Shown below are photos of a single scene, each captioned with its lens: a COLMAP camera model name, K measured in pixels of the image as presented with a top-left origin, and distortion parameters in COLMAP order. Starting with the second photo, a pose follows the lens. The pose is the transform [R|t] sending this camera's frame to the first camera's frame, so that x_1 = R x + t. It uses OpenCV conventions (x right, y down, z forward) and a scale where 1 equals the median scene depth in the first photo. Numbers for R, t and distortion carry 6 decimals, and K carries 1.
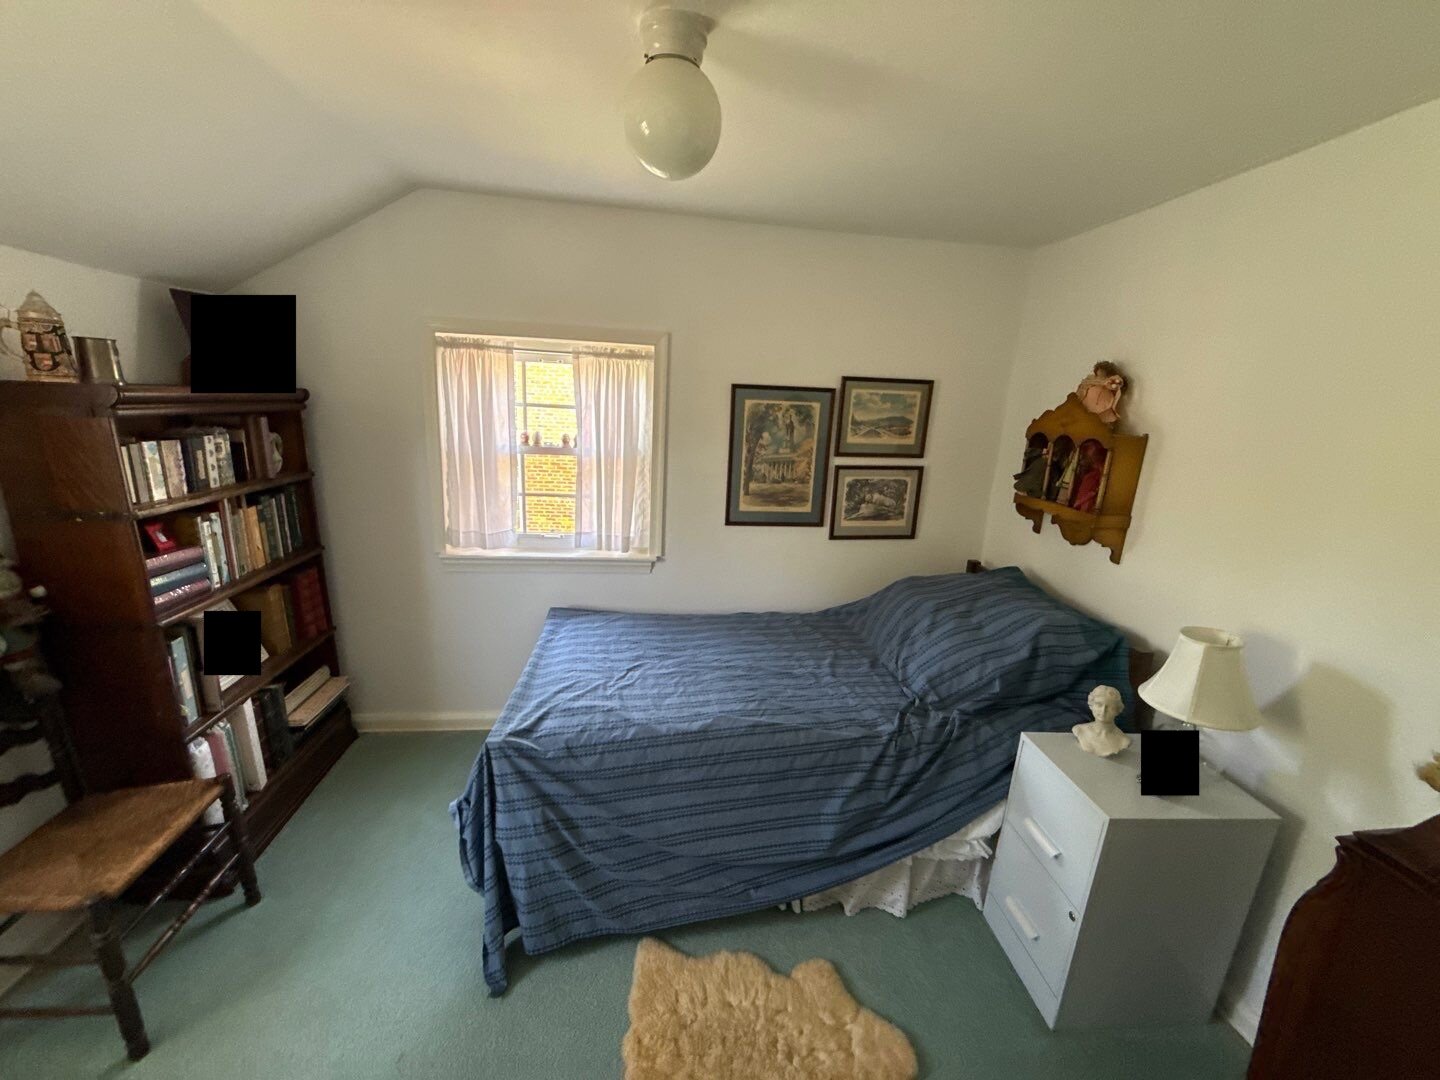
lens RADIAL K [[577.1, 0, 716.3], [0, 577.1, 544.6], [0, 0, 1]] dist [-0.000894, -0.000264]
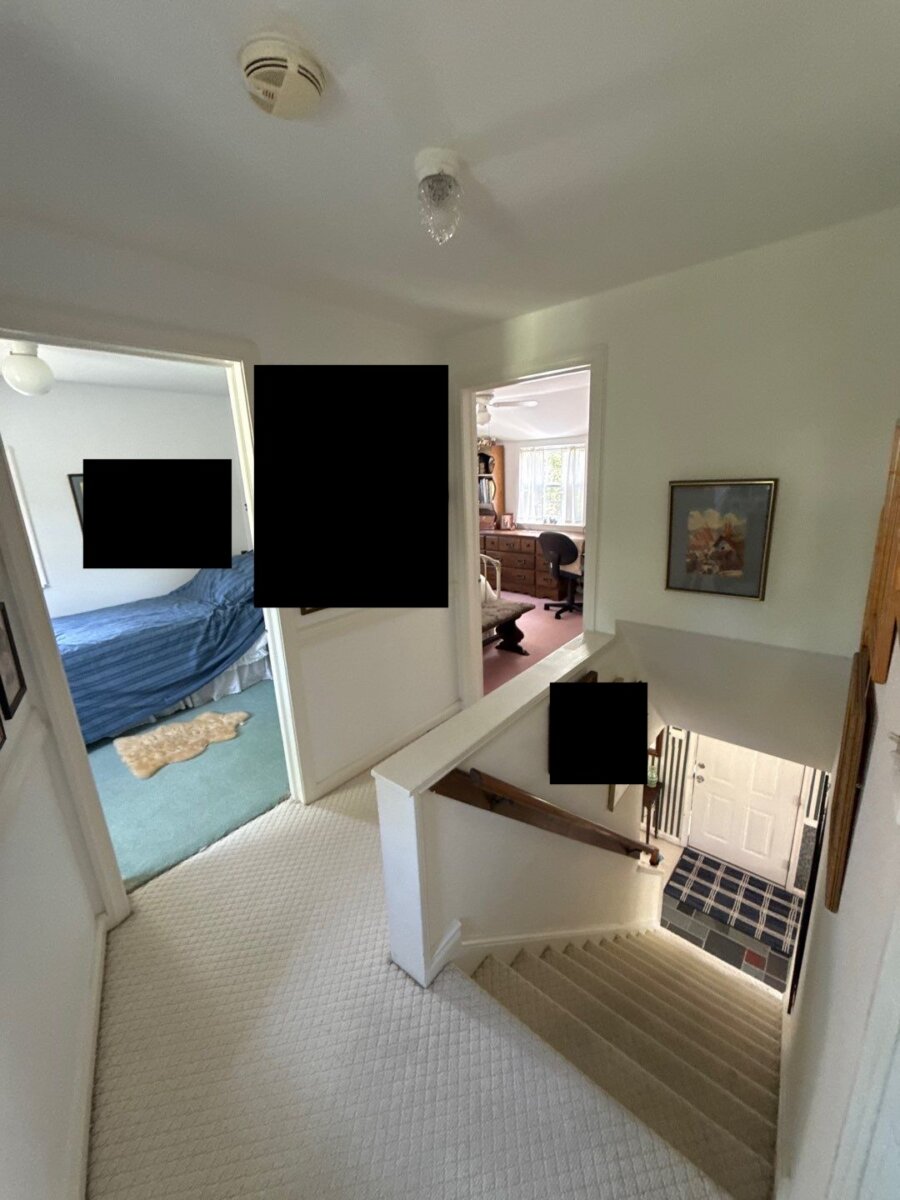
lens RADIAL K [[480.9, 0, 452.9], [0, 480.9, 602.5], [0, 0, 1]] dist [-0.000894, -0.000264]
pose [[0.727383, -0.257570, 0.636060, -0.212033], [0.240015, 0.963835, 0.115826, 0.283579], [-0.642890, 0.068415, 0.762897, -1.143120]]
